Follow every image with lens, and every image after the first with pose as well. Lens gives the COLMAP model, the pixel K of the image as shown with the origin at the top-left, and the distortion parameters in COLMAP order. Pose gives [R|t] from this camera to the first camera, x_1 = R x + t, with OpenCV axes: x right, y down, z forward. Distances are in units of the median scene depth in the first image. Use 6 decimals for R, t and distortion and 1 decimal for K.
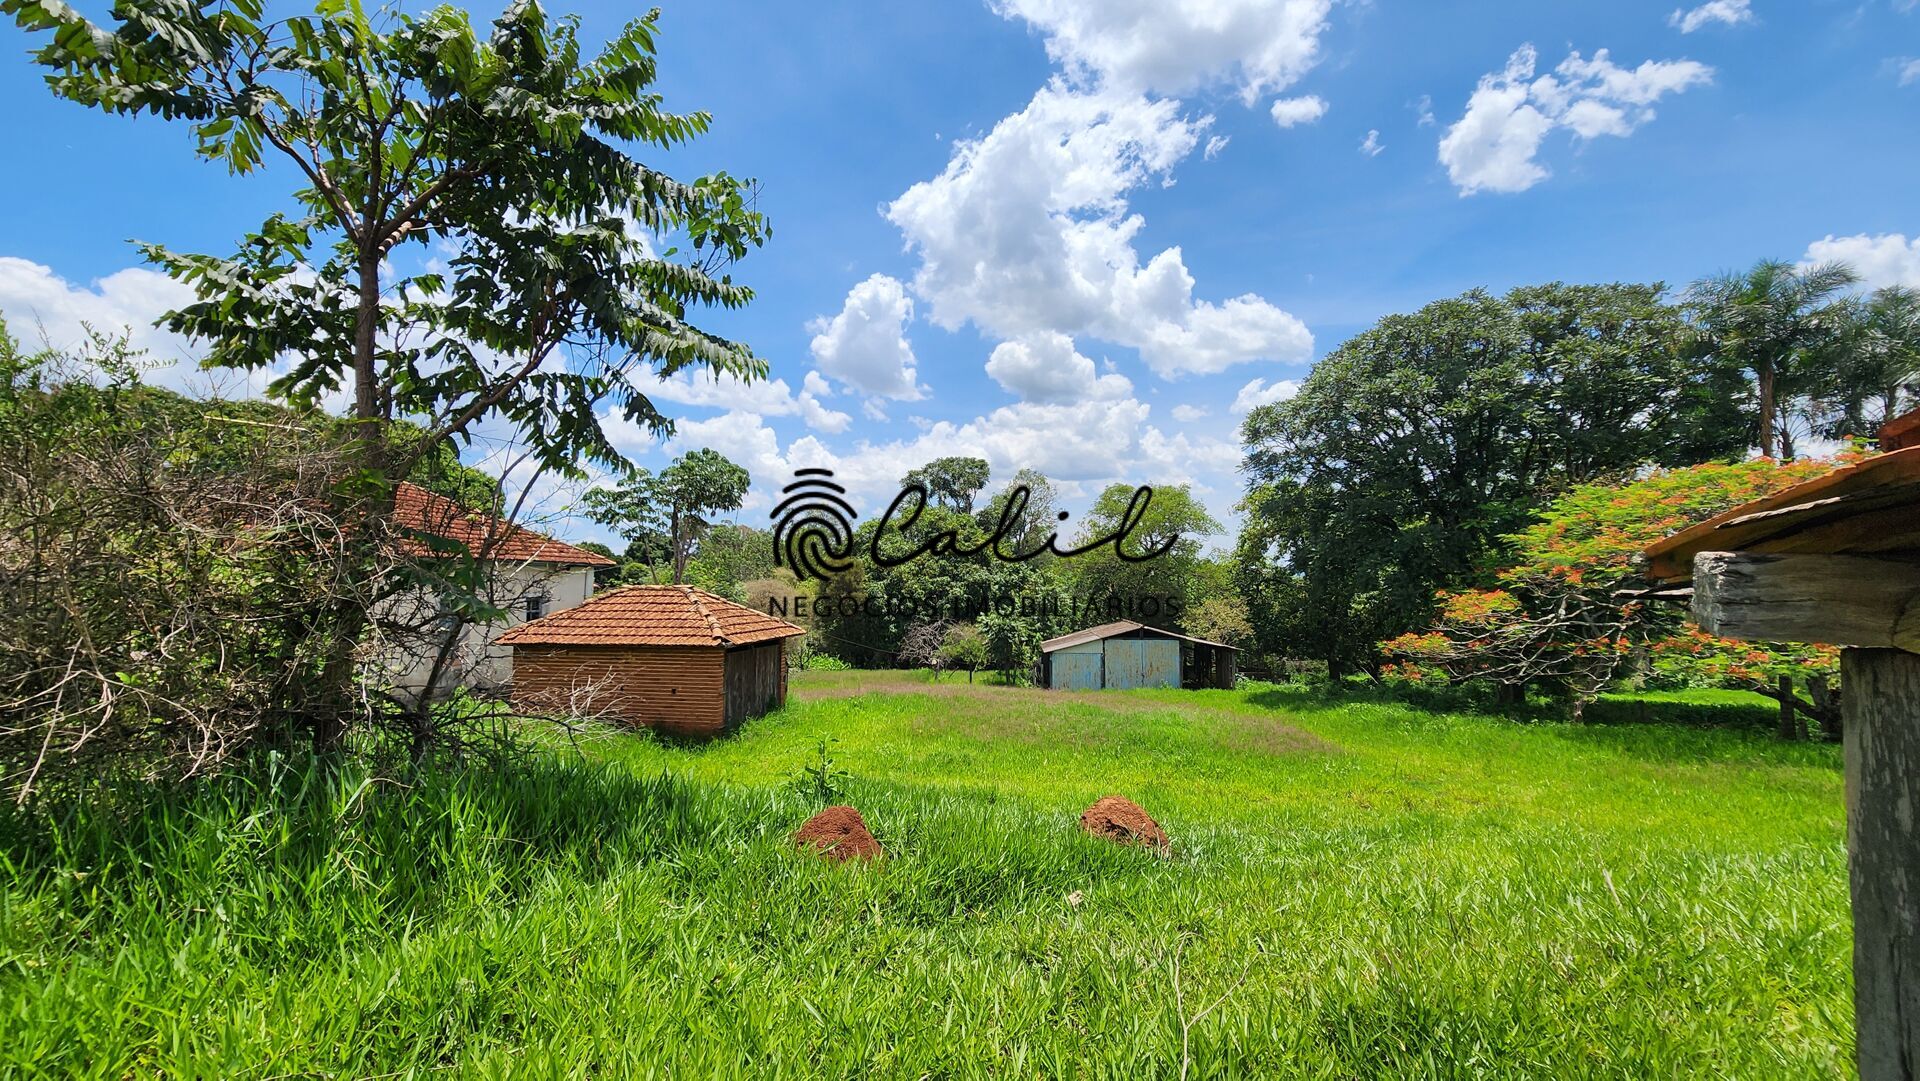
lens RADIAL K [[767.0, 0, 961.3], [0, 767.0, 530.6], [0, 0, 1]] dist [0.000783, -0.000006]
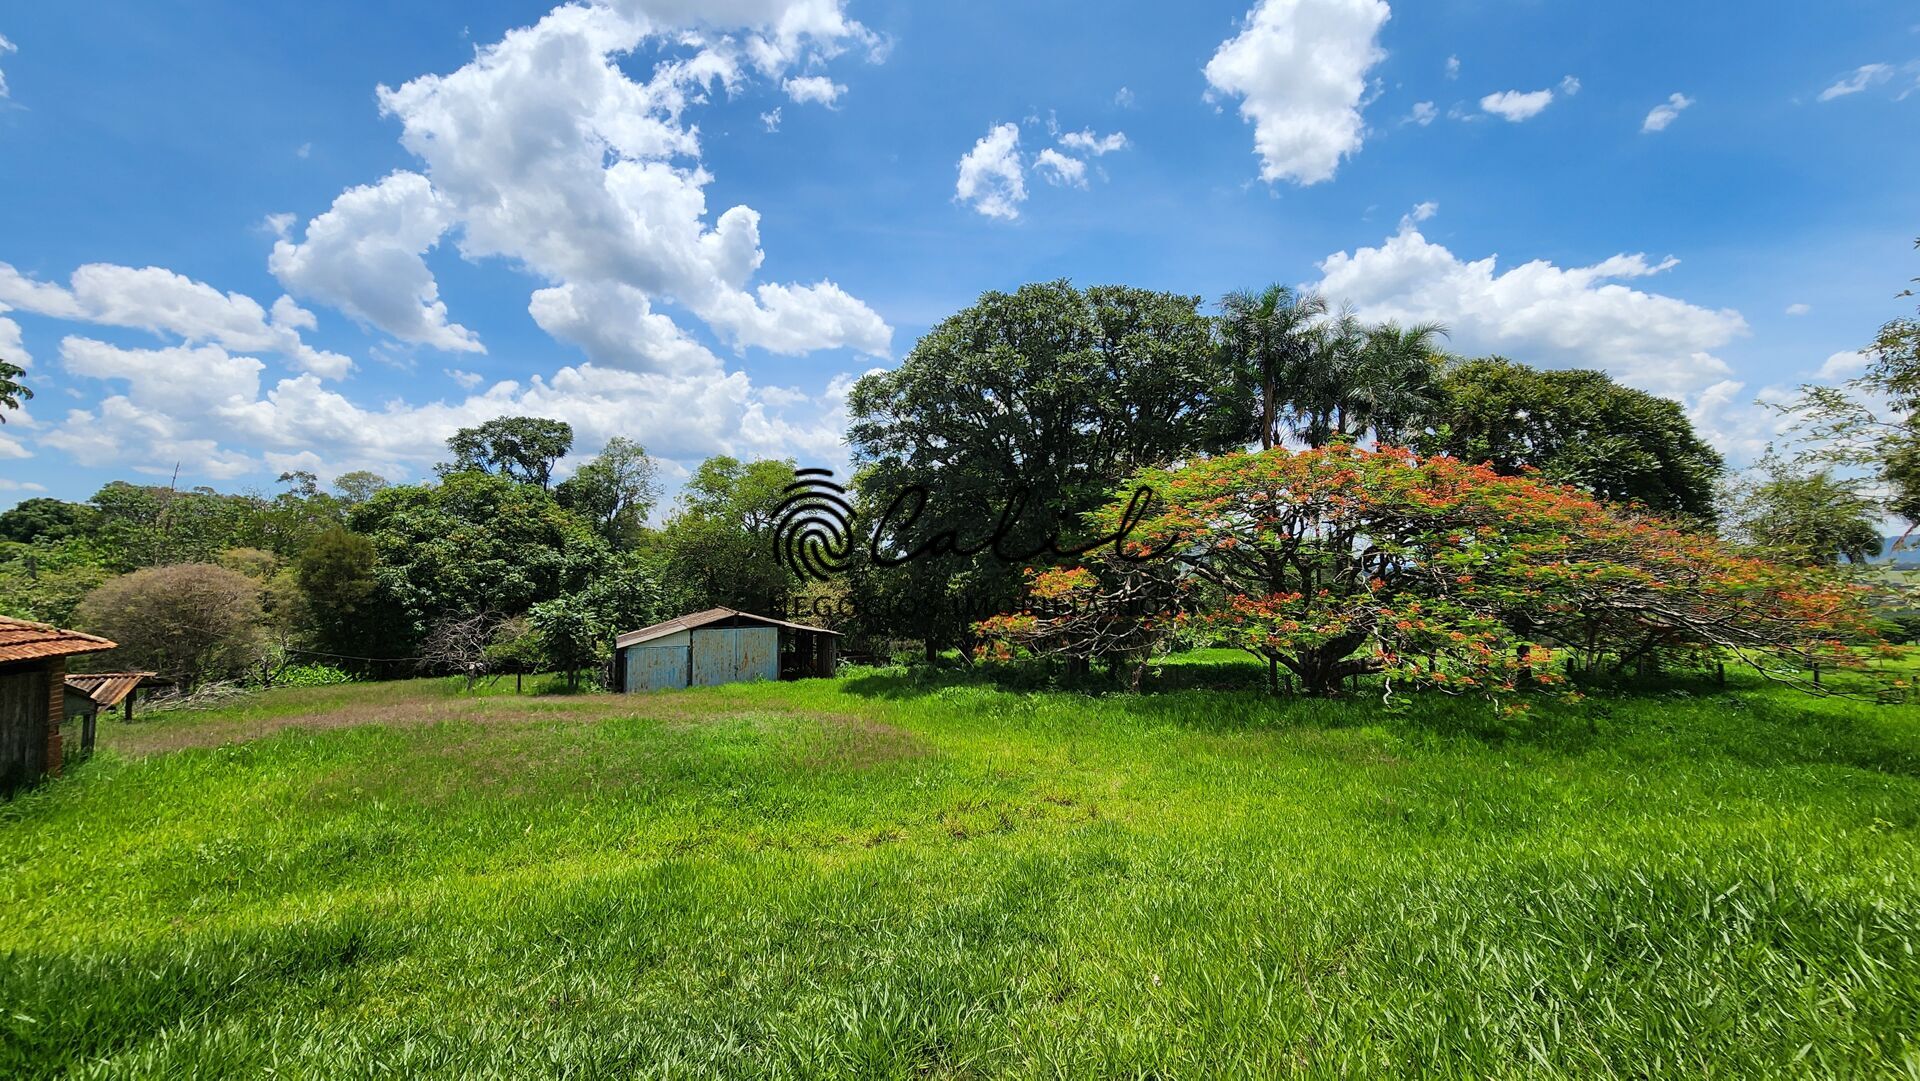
lens RADIAL K [[767.0, 0, 961.3], [0, 767.0, 530.6], [0, 0, 1]] dist [0.000783, -0.000006]
pose [[0.883598, 0.016121, 0.467968, 0.057105], [-0.025459, 0.999583, 0.013637, 0.012329], [-0.467553, -0.023964, 0.883640, 0.113979]]
